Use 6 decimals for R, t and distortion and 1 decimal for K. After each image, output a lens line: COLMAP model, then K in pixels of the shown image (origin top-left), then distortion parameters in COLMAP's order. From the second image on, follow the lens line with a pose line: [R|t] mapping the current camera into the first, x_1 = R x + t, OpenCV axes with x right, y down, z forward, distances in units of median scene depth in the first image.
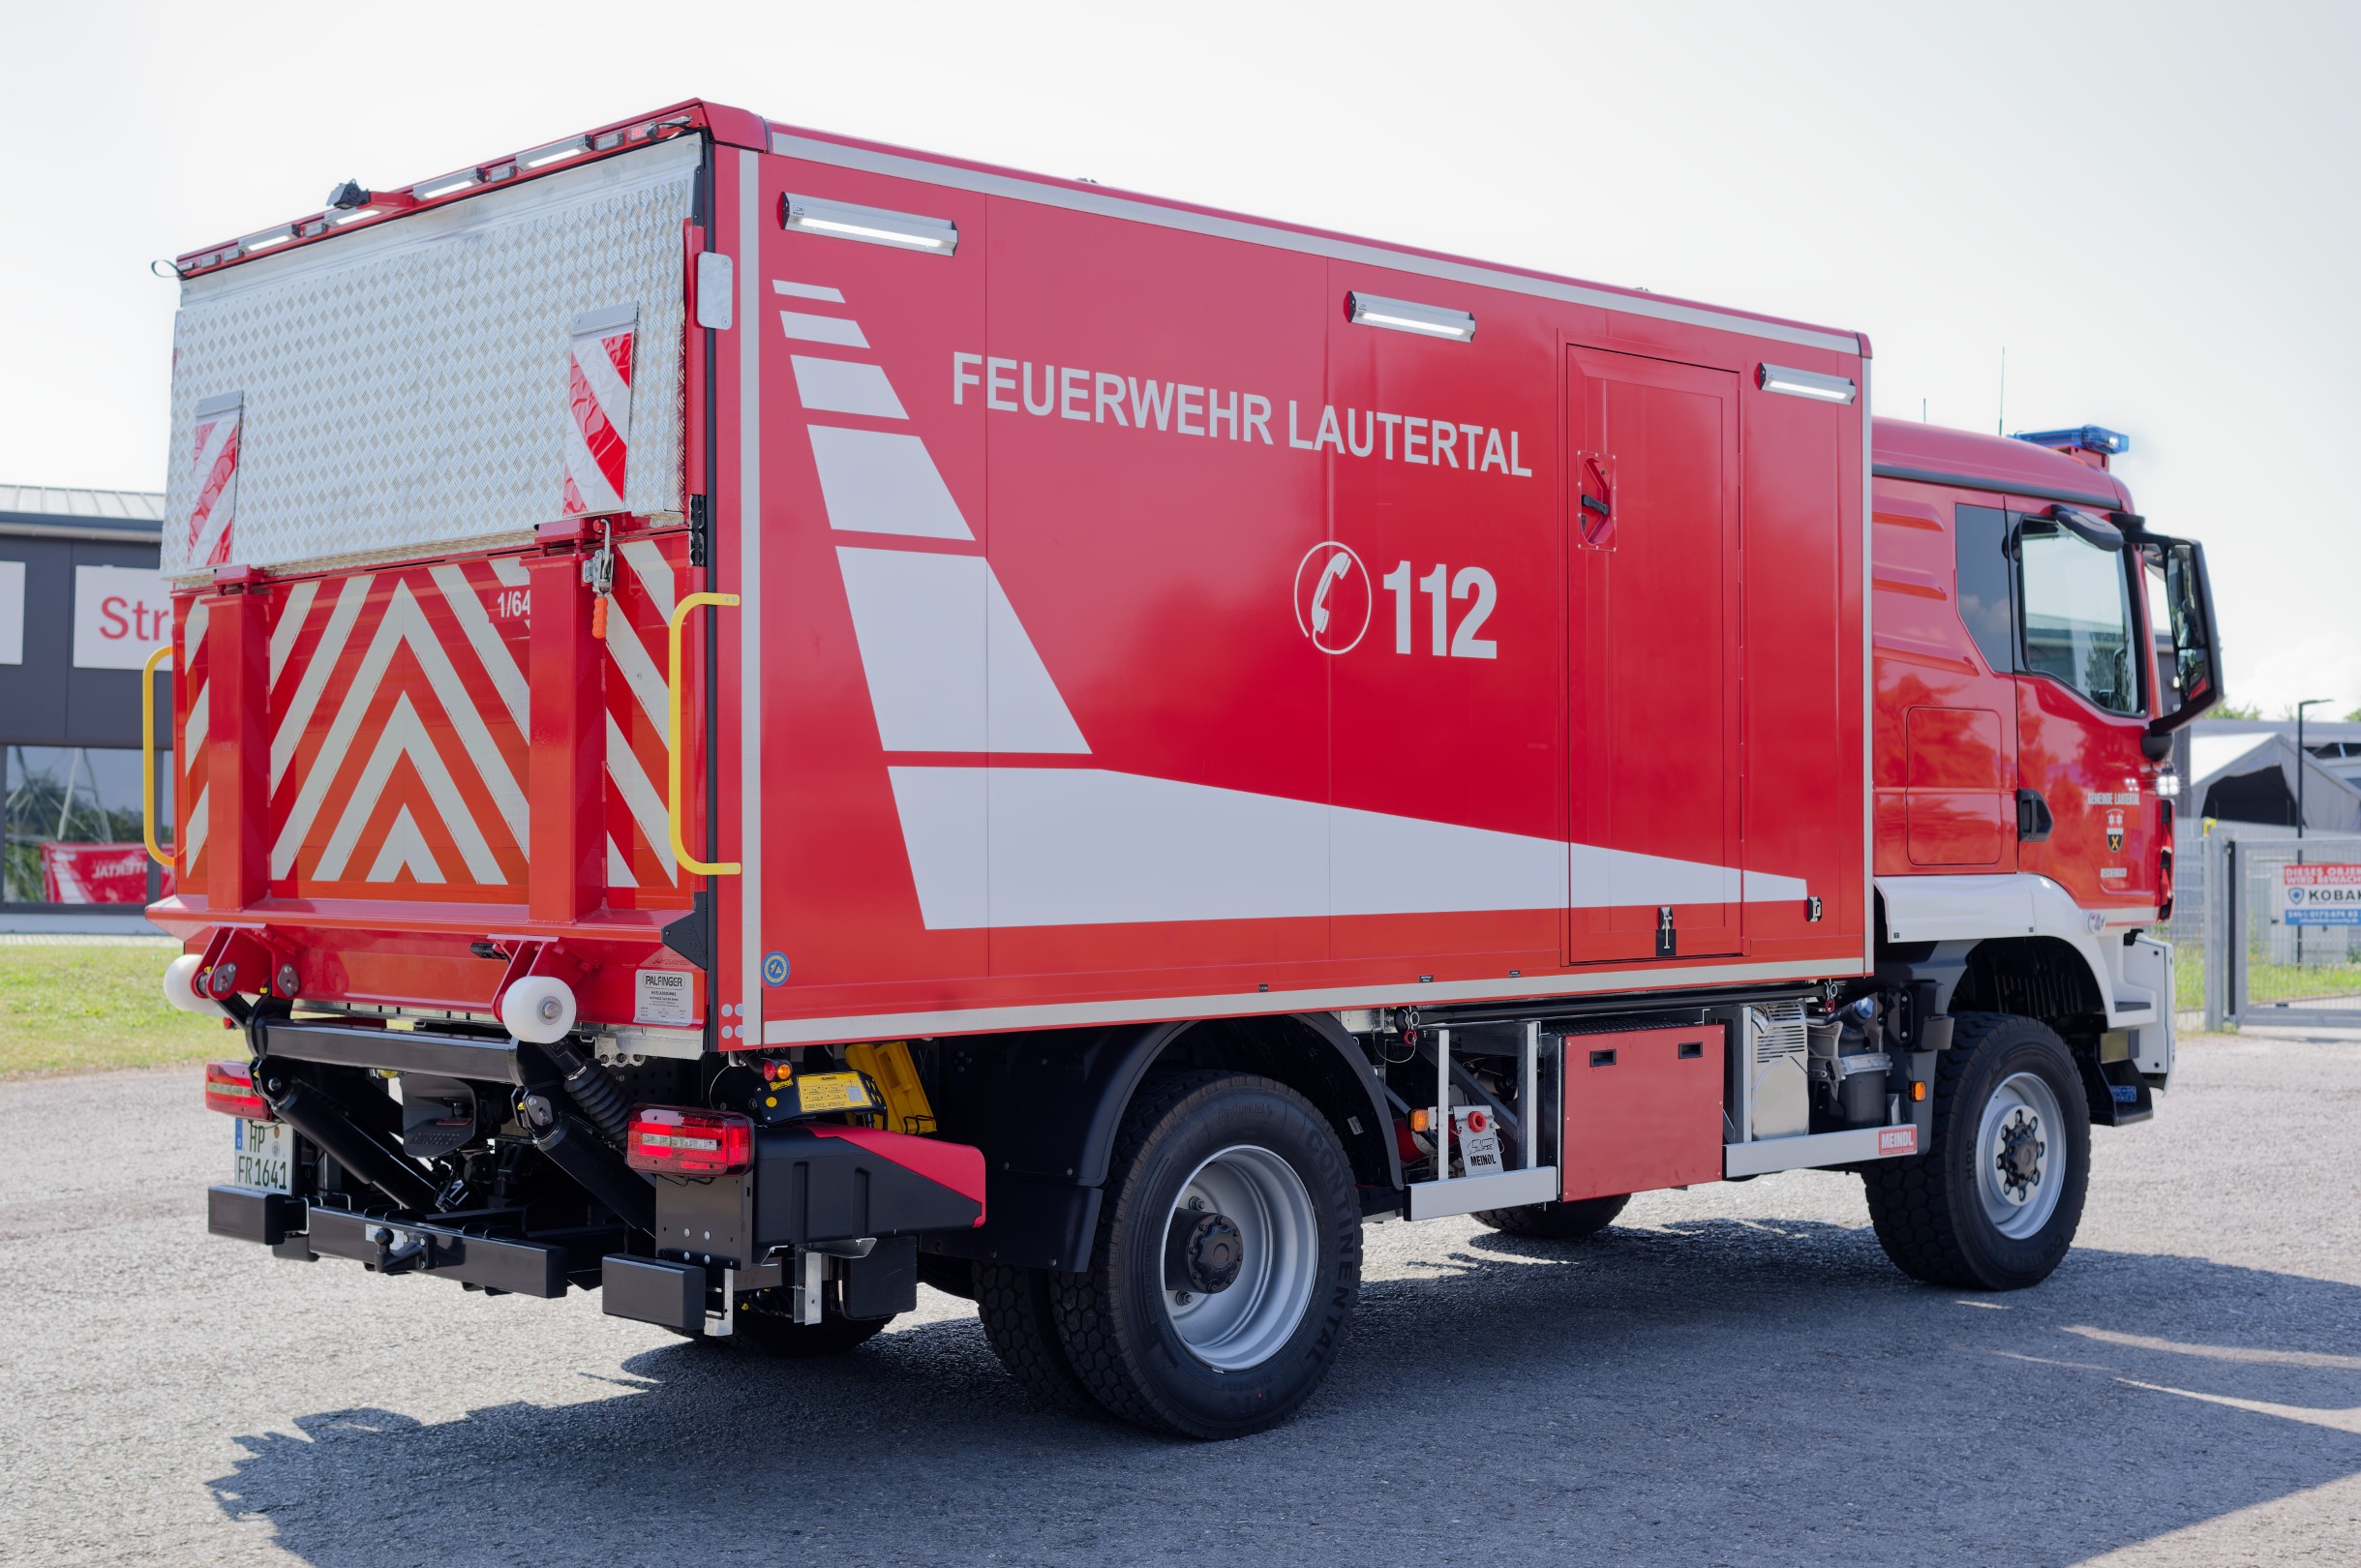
lens RADIAL K [[3029.4, 0, 1182.2], [0, 3029.4, 797.3], [0, 0, 1]] dist [-0.060513, 0.000000]
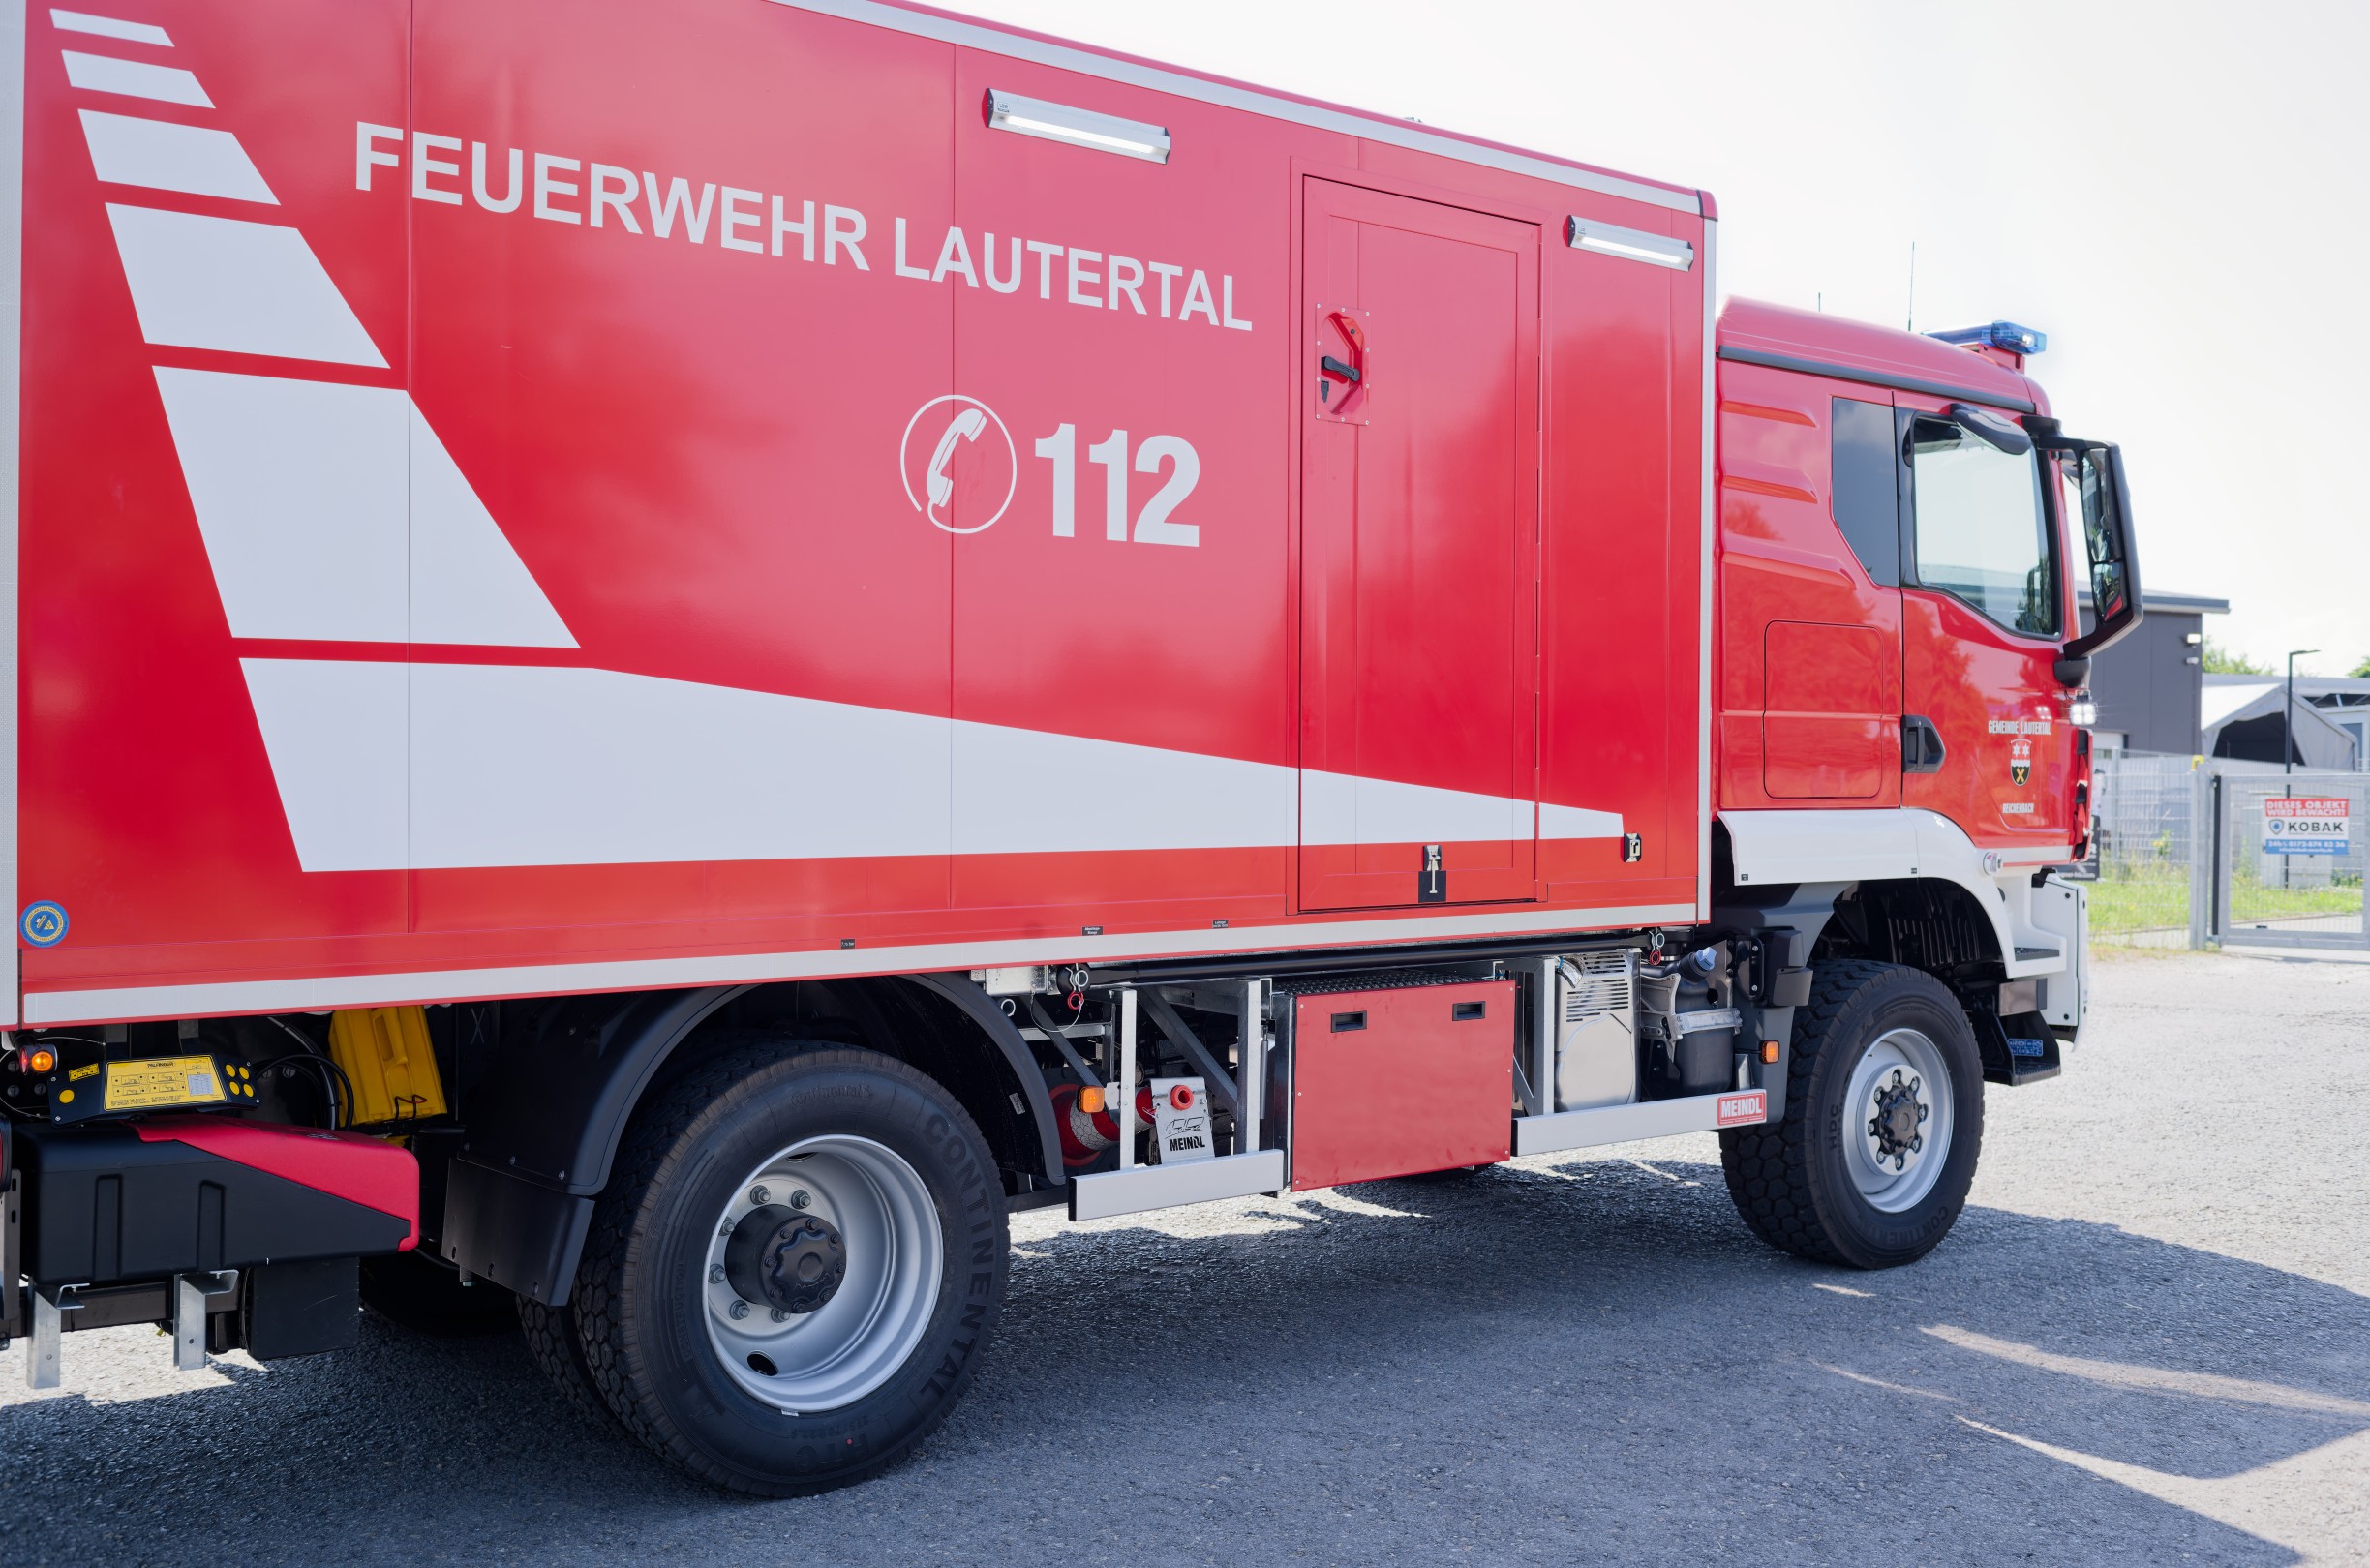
lens RADIAL K [[2493.0, 0, 1191.0], [0, 2493.0, 777.7], [0, 0, 1]] dist [-0.041734, 0.000000]
pose [[0.997770, 0.009826, -0.066013, 0.145555], [-0.008579, 0.999780, 0.019144, 0.004723], [0.066186, -0.018535, 0.997635, 0.309919]]
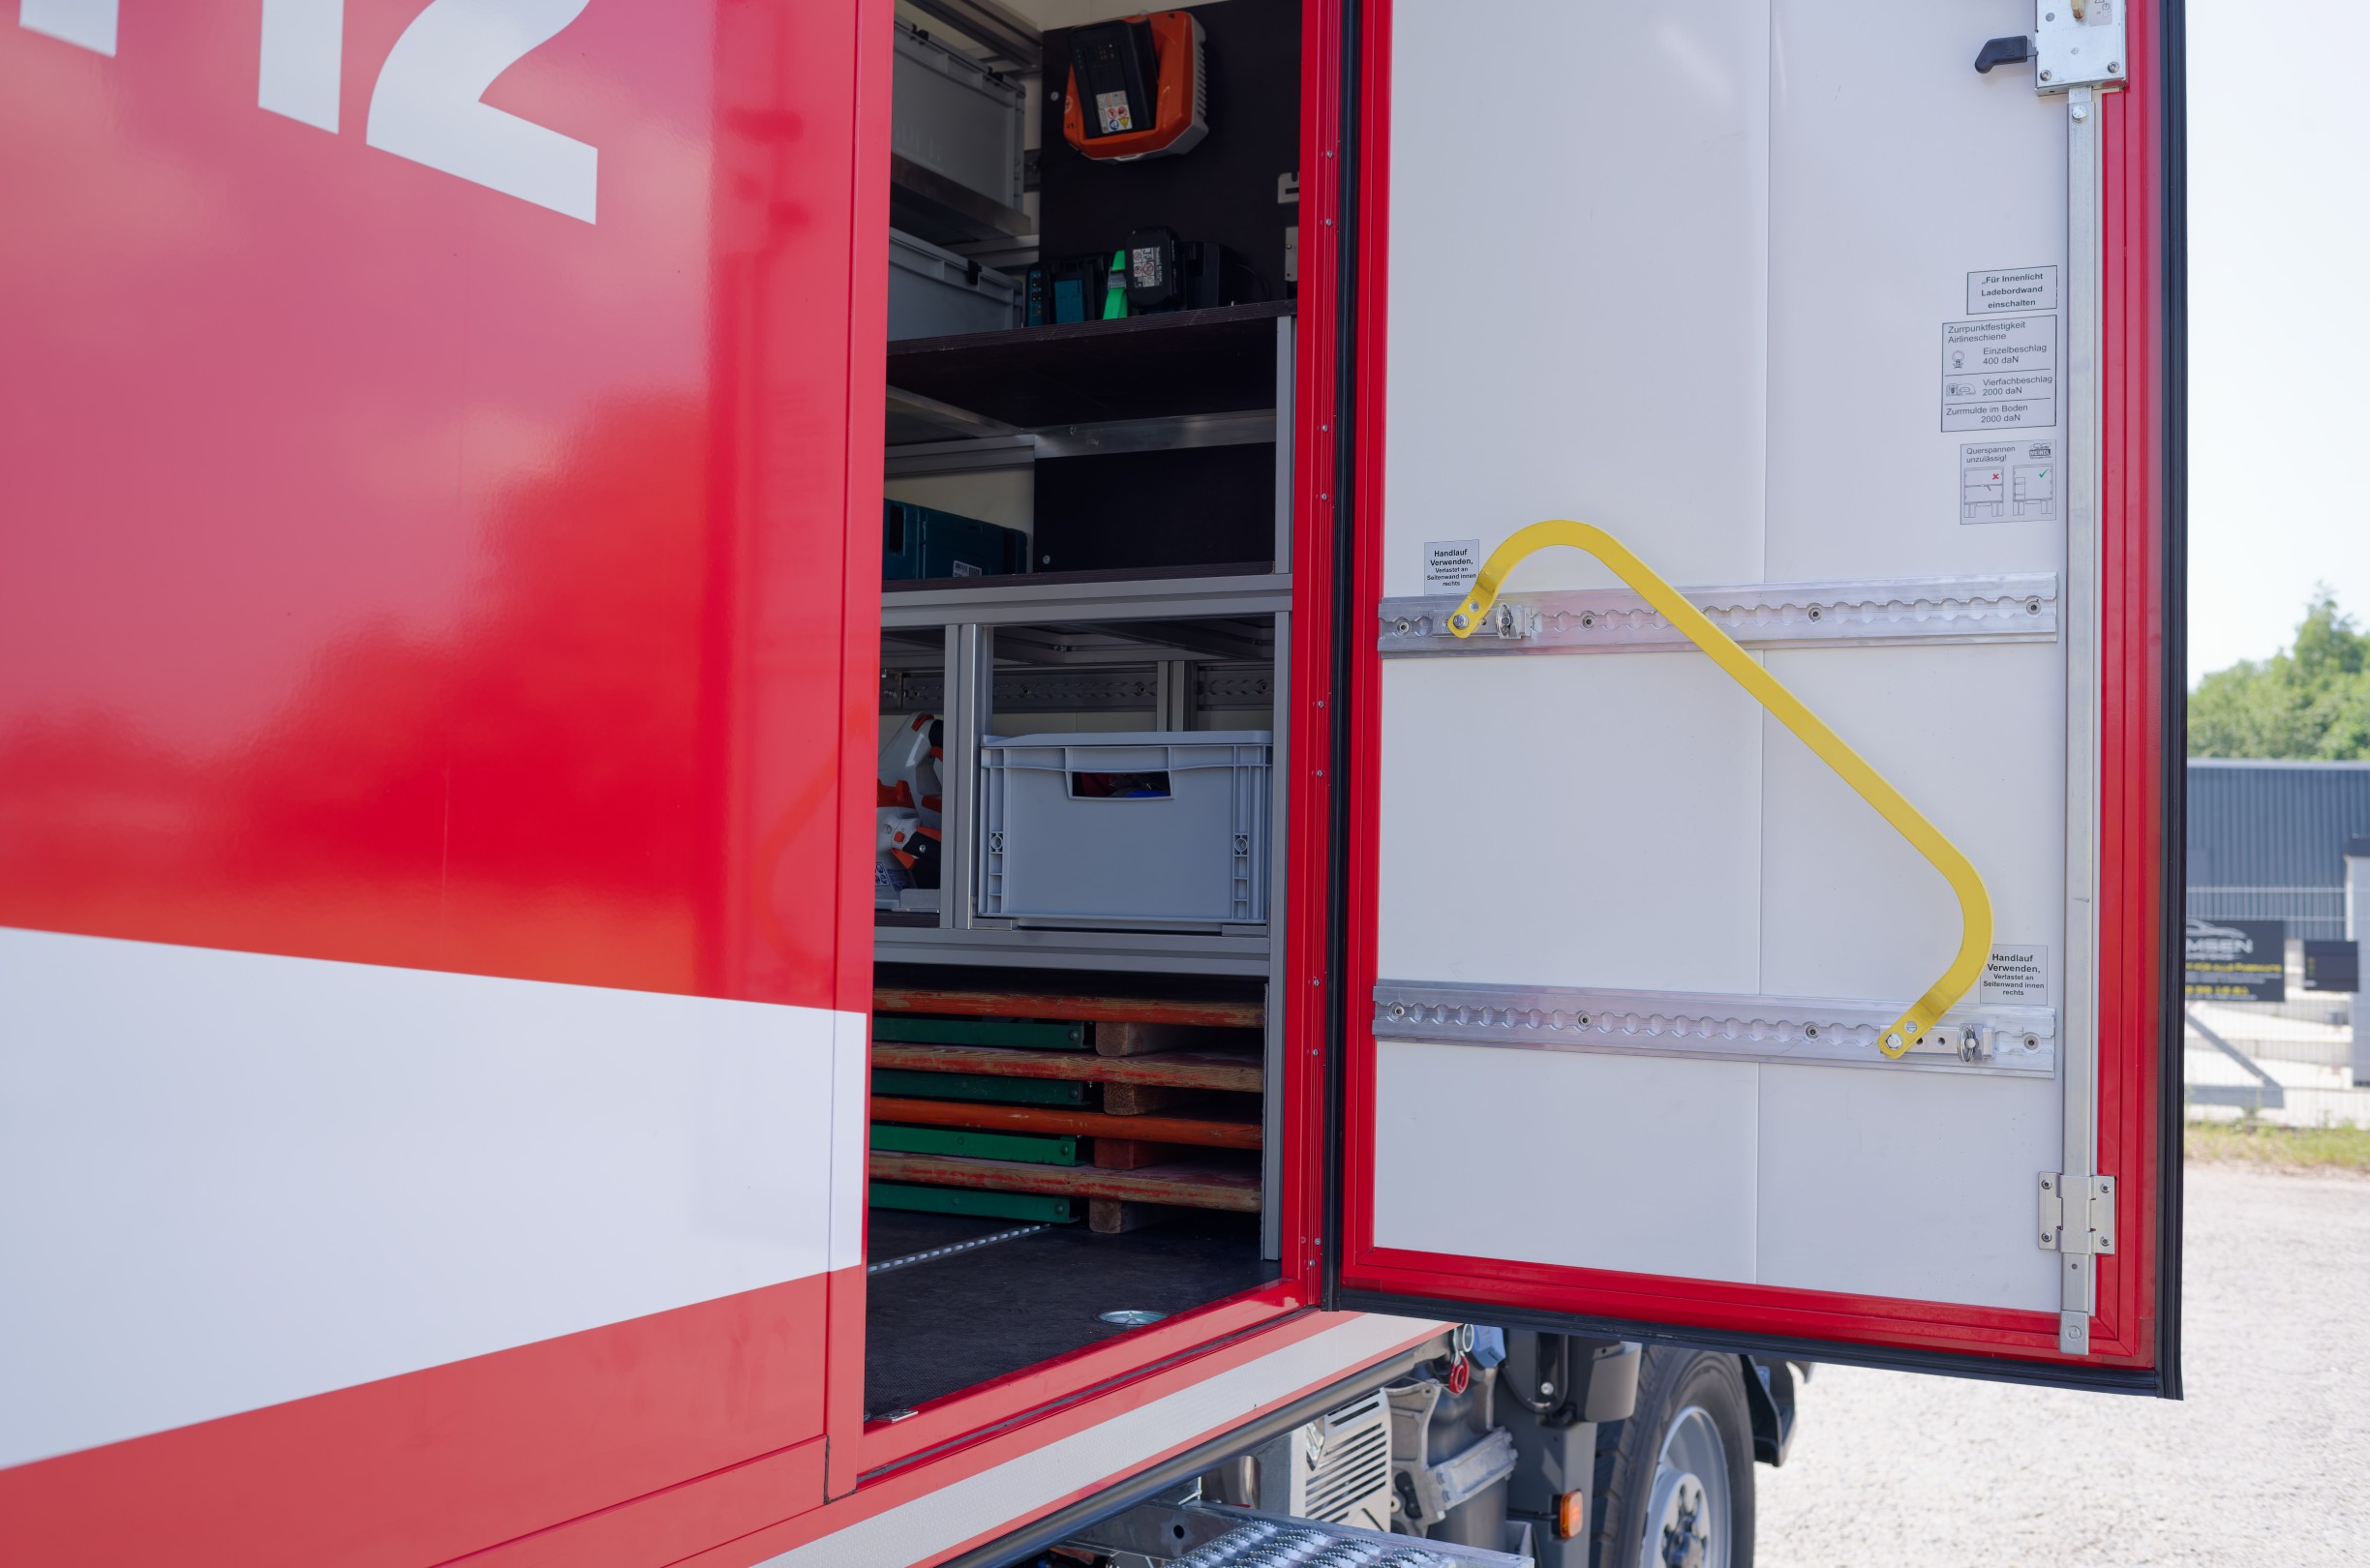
lens RADIAL K [[2493.0, 0, 1177.9], [0, 2493.0, 784.4], [0, 0, 1]] dist [-0.041734, 0.000000]
pose [[0.952471, 0.027356, 0.303397, 0.088700], [-0.018976, 0.999354, -0.030535, 0.001779], [-0.304036, 0.023327, 0.952375, 0.797496]]
